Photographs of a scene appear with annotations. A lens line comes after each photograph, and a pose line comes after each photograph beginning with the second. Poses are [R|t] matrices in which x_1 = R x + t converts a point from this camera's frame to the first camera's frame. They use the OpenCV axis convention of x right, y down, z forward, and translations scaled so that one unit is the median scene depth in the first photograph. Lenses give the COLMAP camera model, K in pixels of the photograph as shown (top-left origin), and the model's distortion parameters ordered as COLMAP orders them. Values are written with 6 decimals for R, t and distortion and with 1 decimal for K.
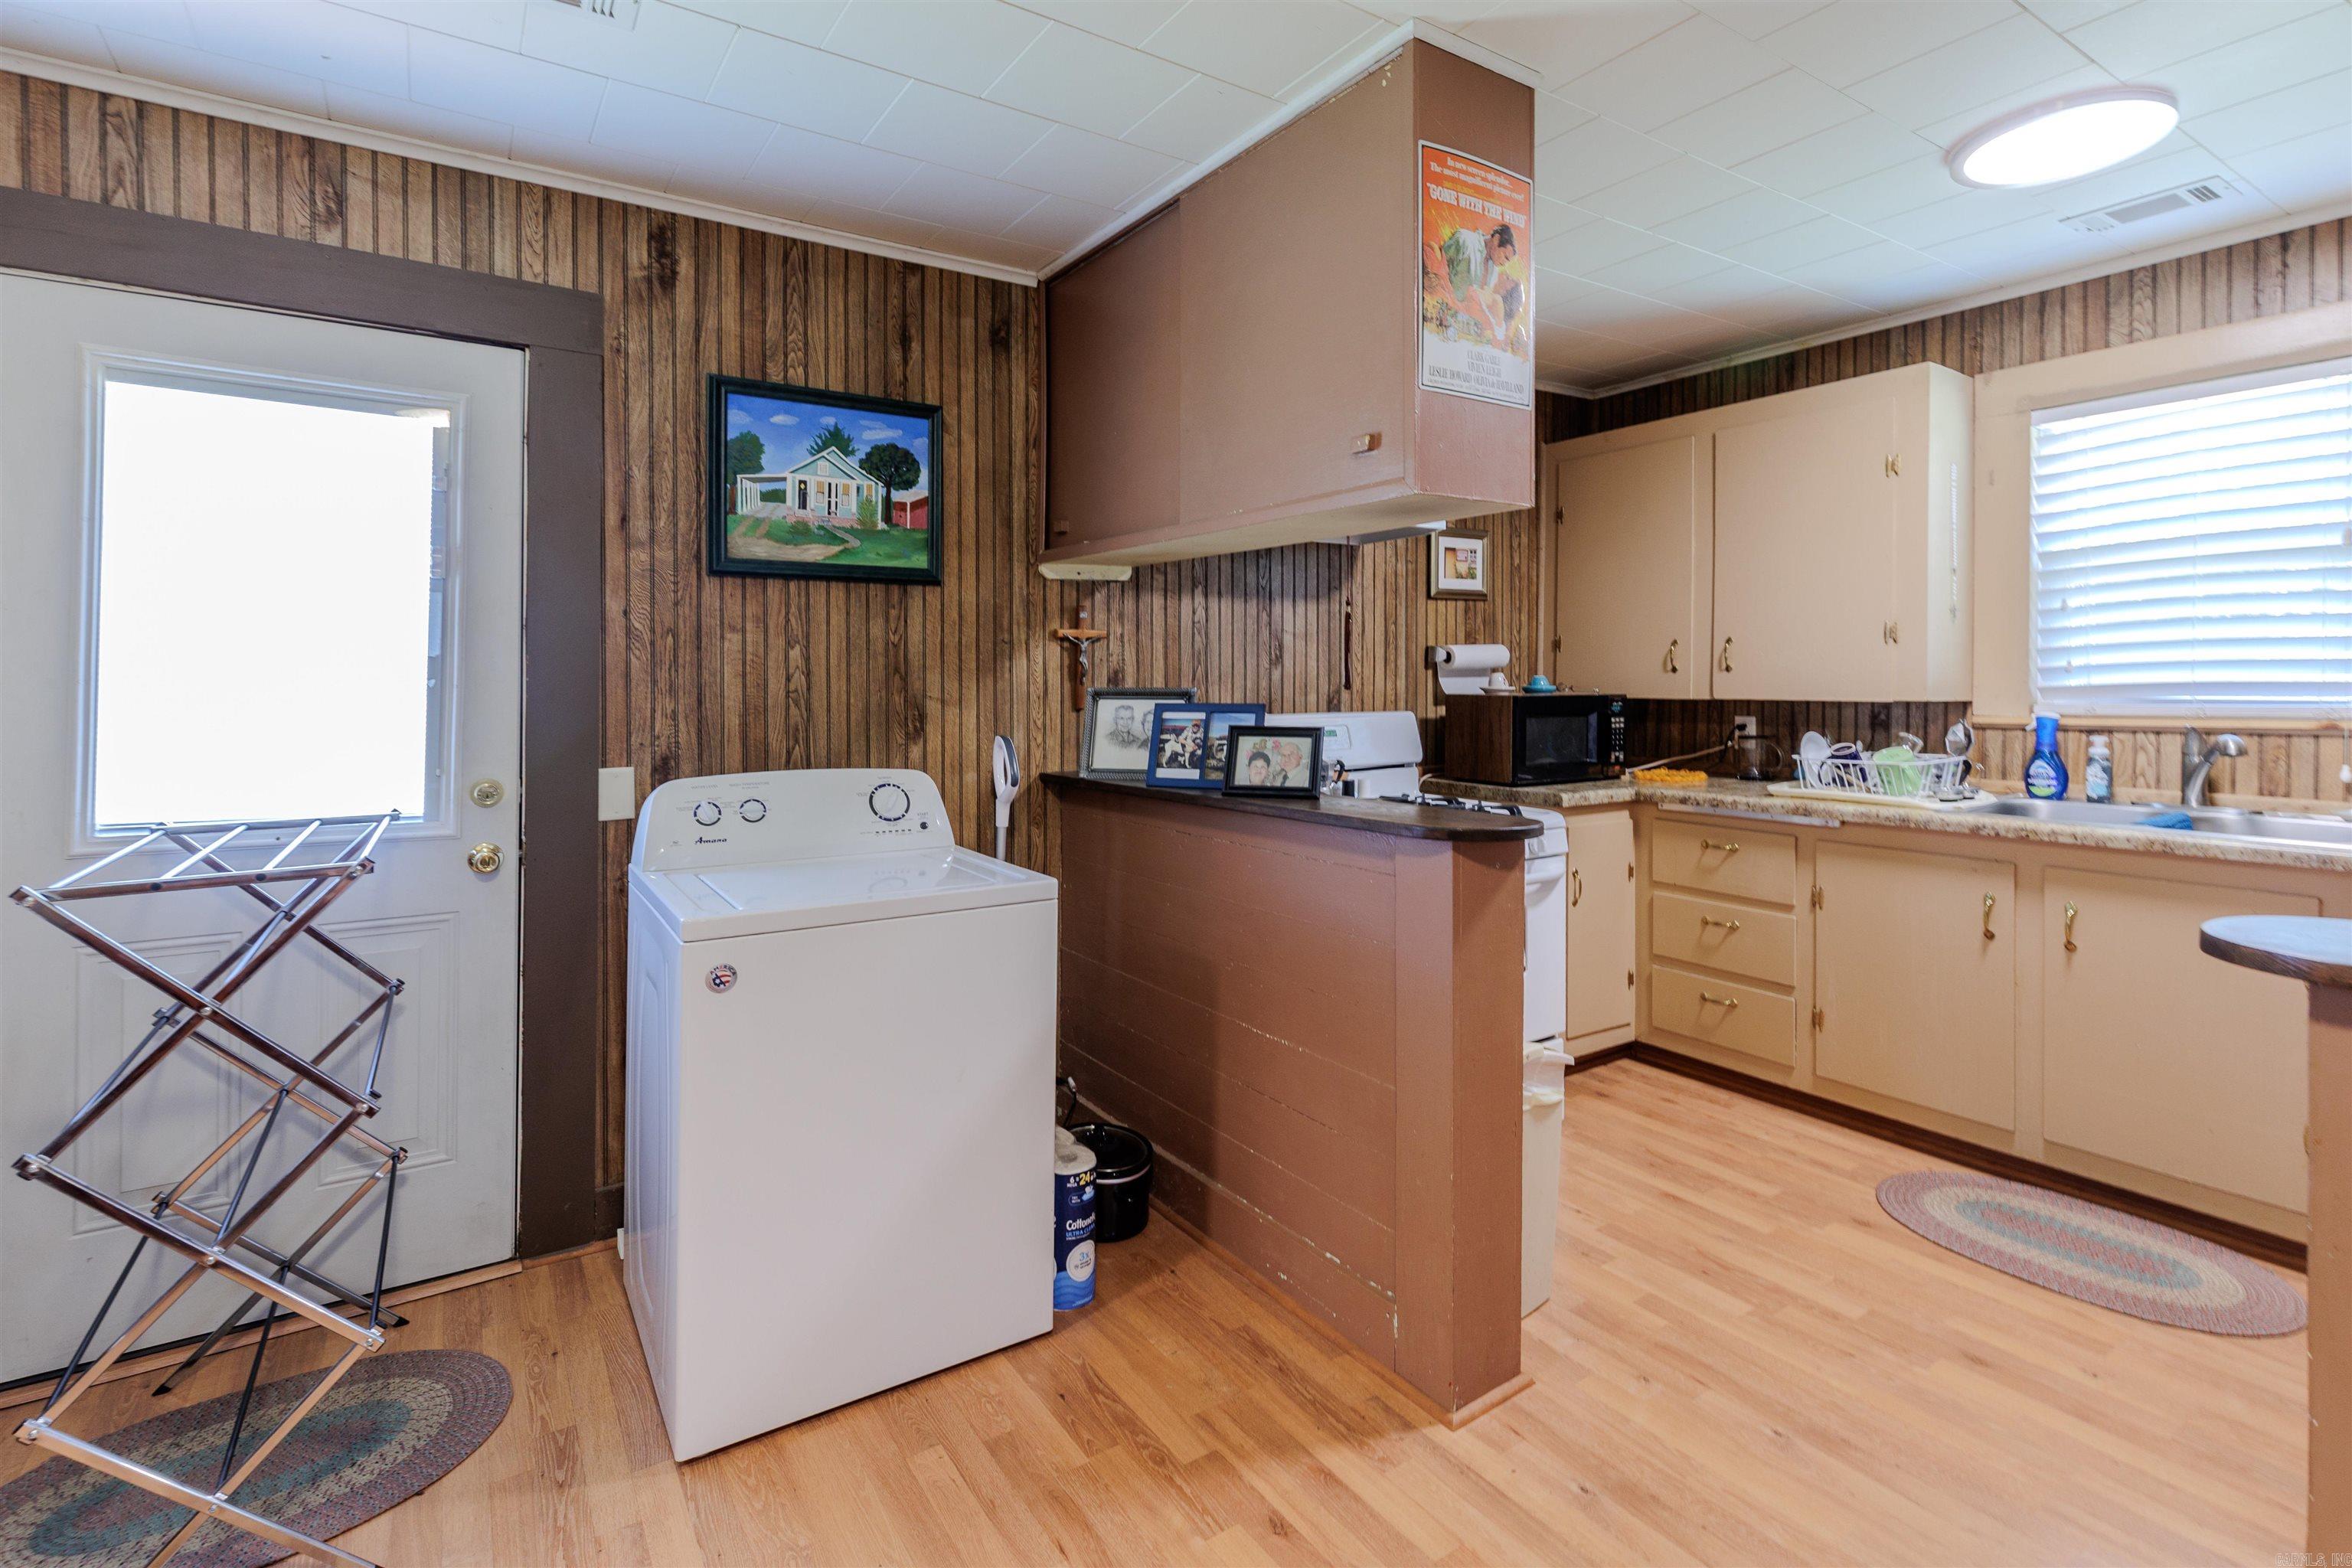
lens RADIAL K [[1119.3, 0, 1205.9], [0, 1119.3, 685.8], [0, 0, 1]] dist [0.004246, 0.000150]
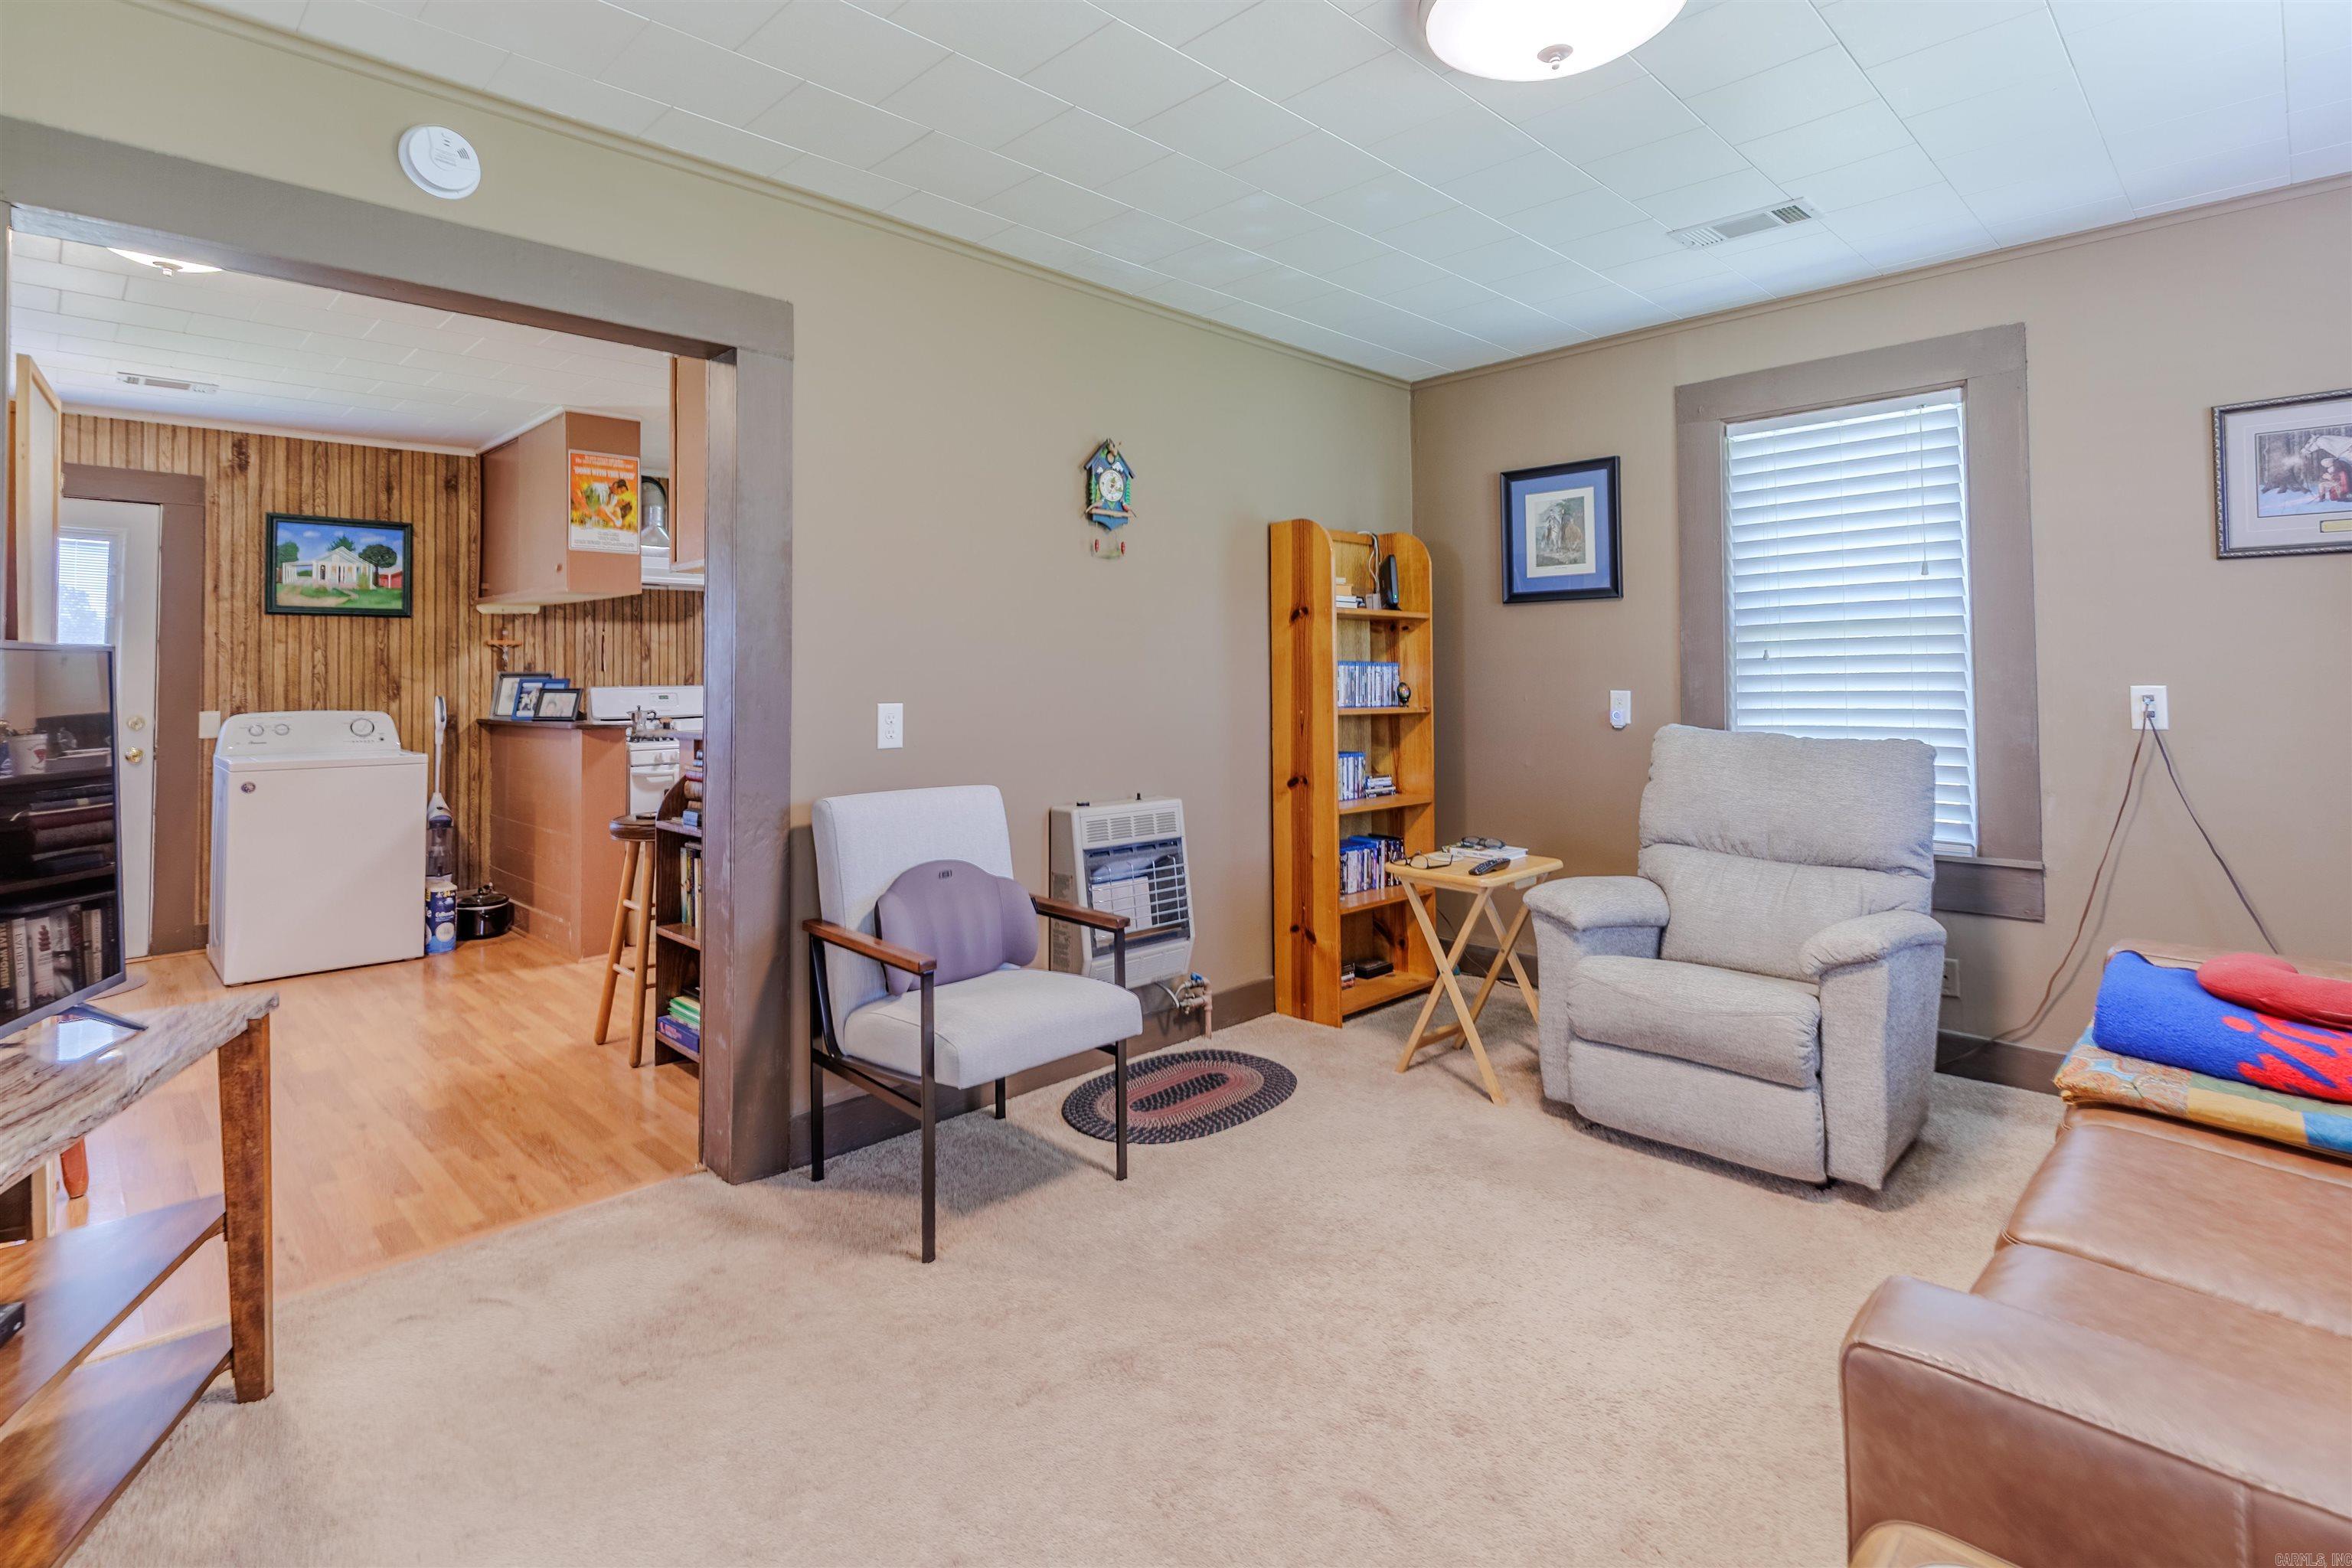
lens RADIAL K [[1119.3, 0, 1165.1], [0, 1119.3, 663.5], [0, 0, 1]] dist [0.004246, 0.000150]
pose [[0.983229, -0.002180, 0.182361, 0.642432], [0.004889, 0.999884, -0.014408, 0.020852], [-0.182308, 0.015058, 0.983126, -1.052698]]
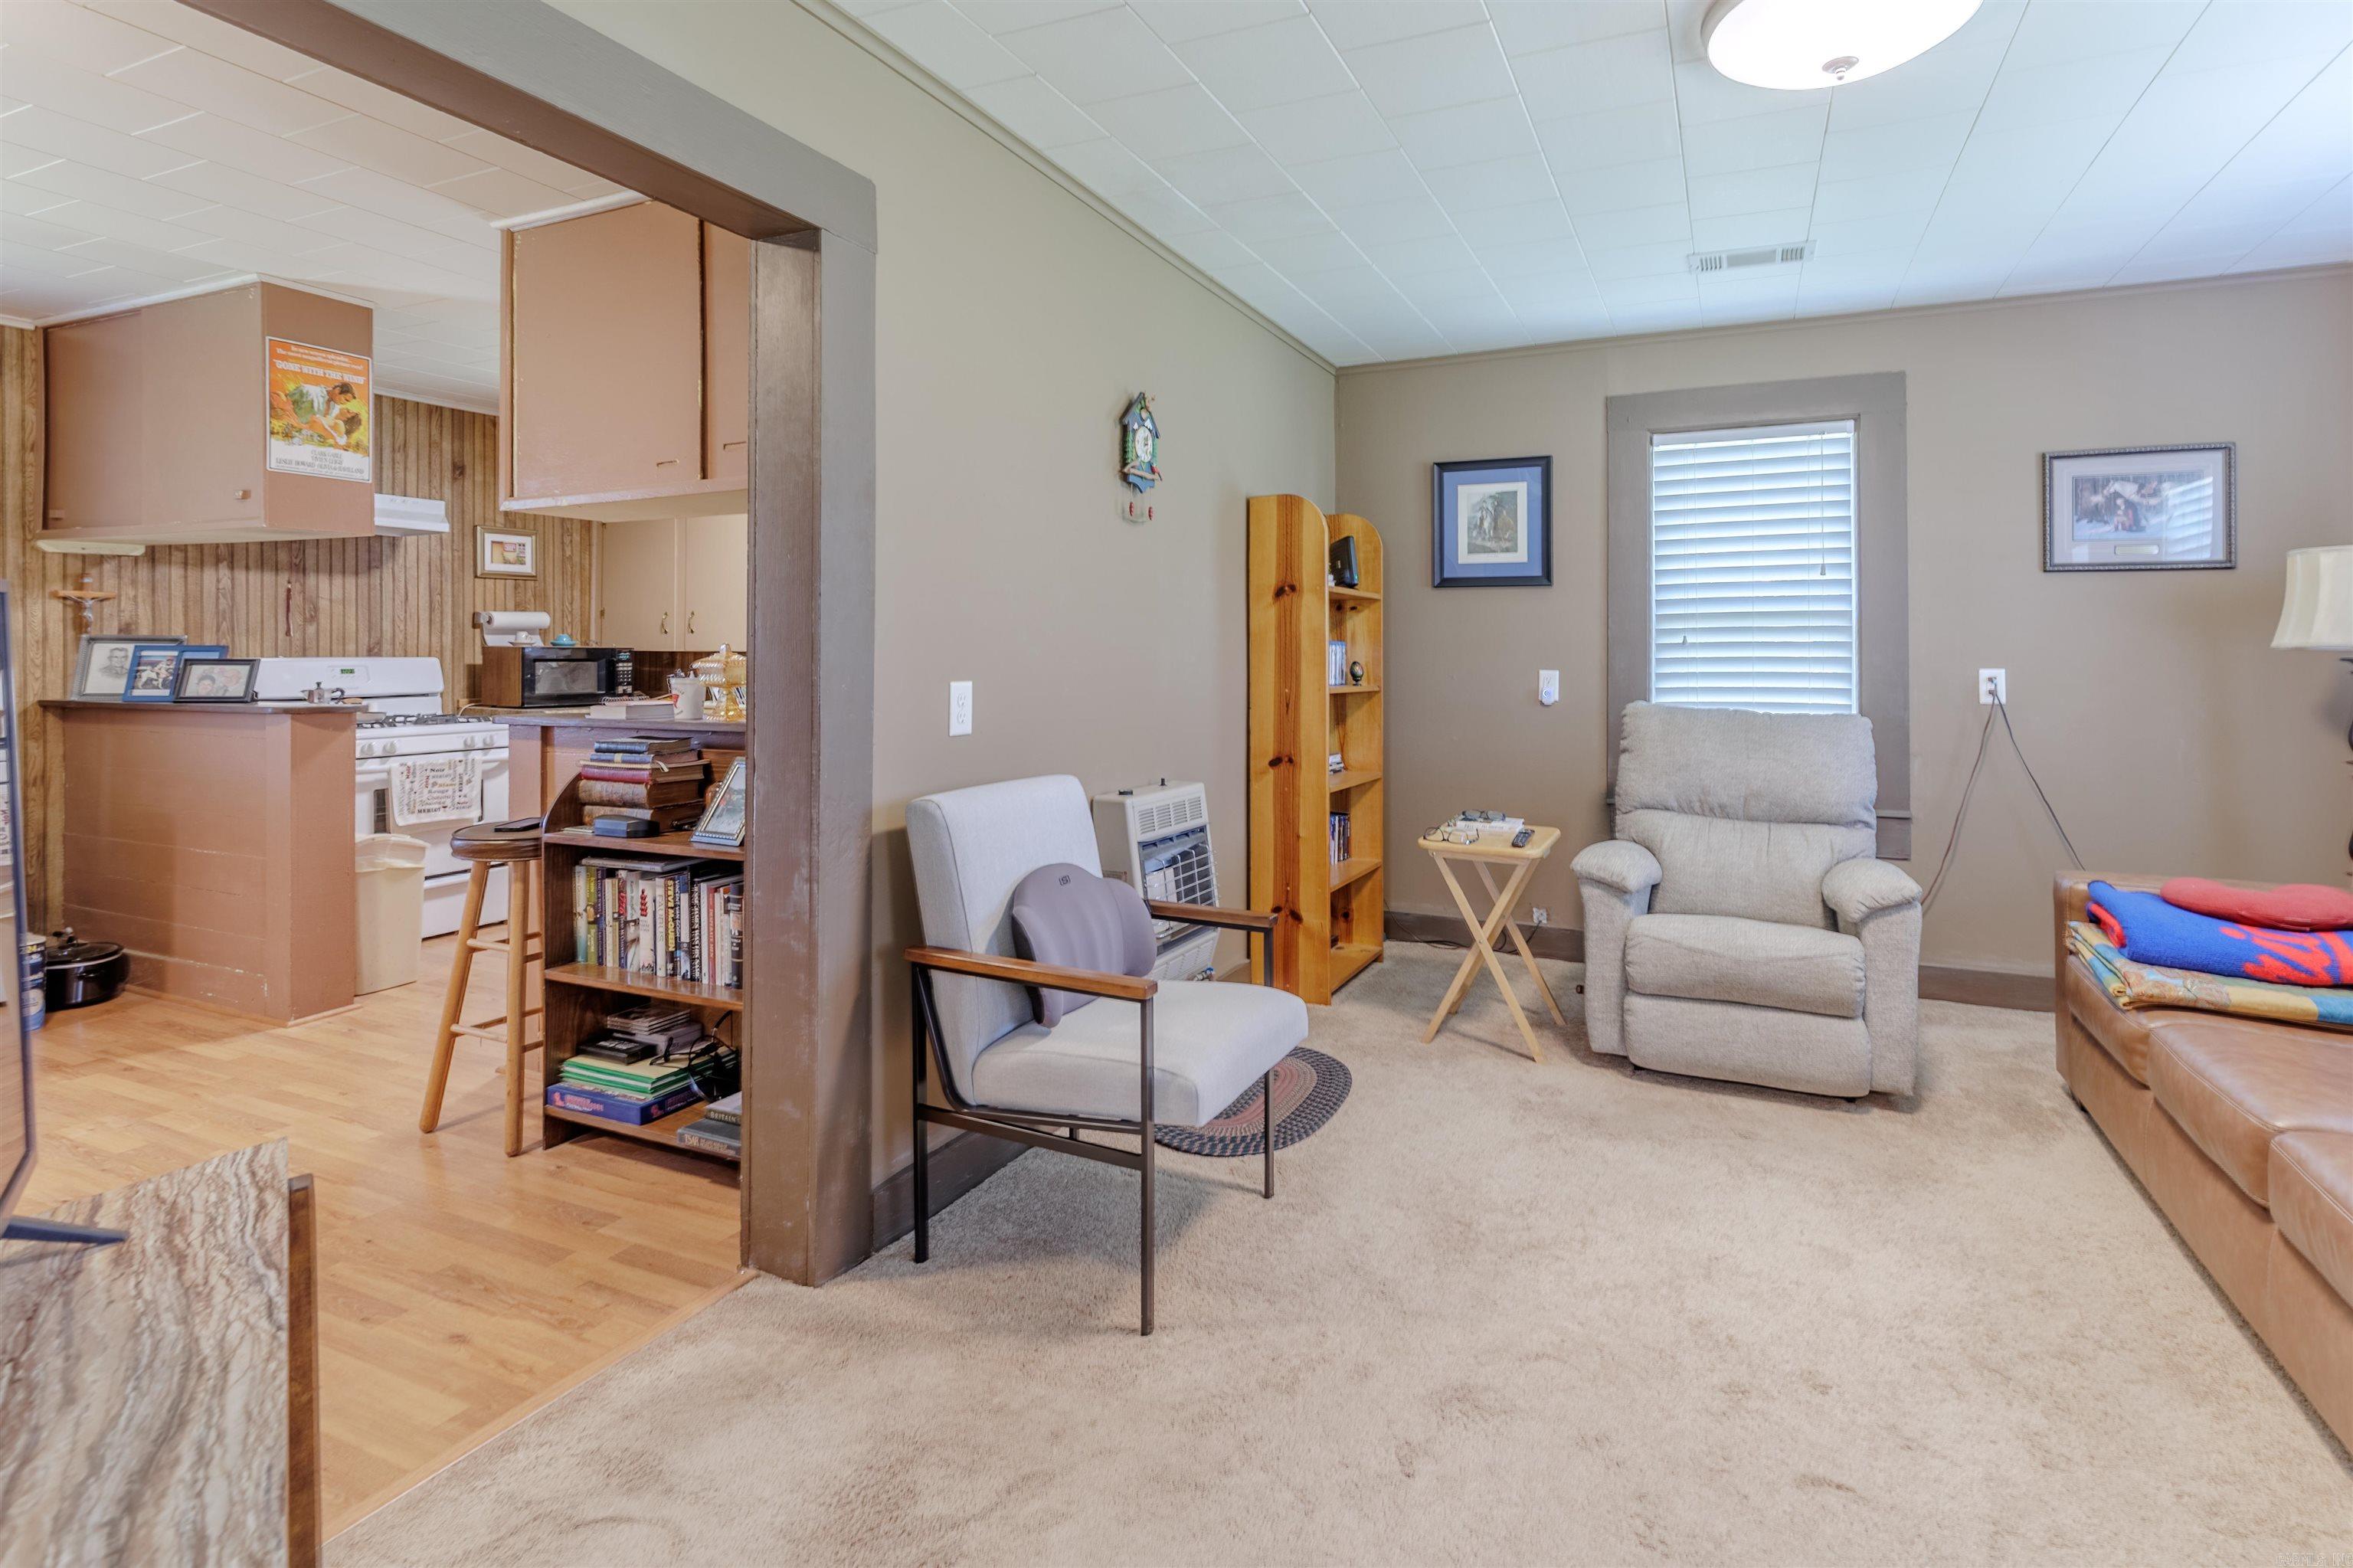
lens RADIAL K [[1119.8, 0, 1252.1], [0, 1119.8, 655.2], [0, 0, 1]] dist [0.004246, 0.000150]
pose [[0.847629, 0.006085, 0.530555, 0.359191], [-0.005174, 0.999981, -0.003204, 0.022793], [-0.530565, -0.000030, 0.847644, -0.876000]]
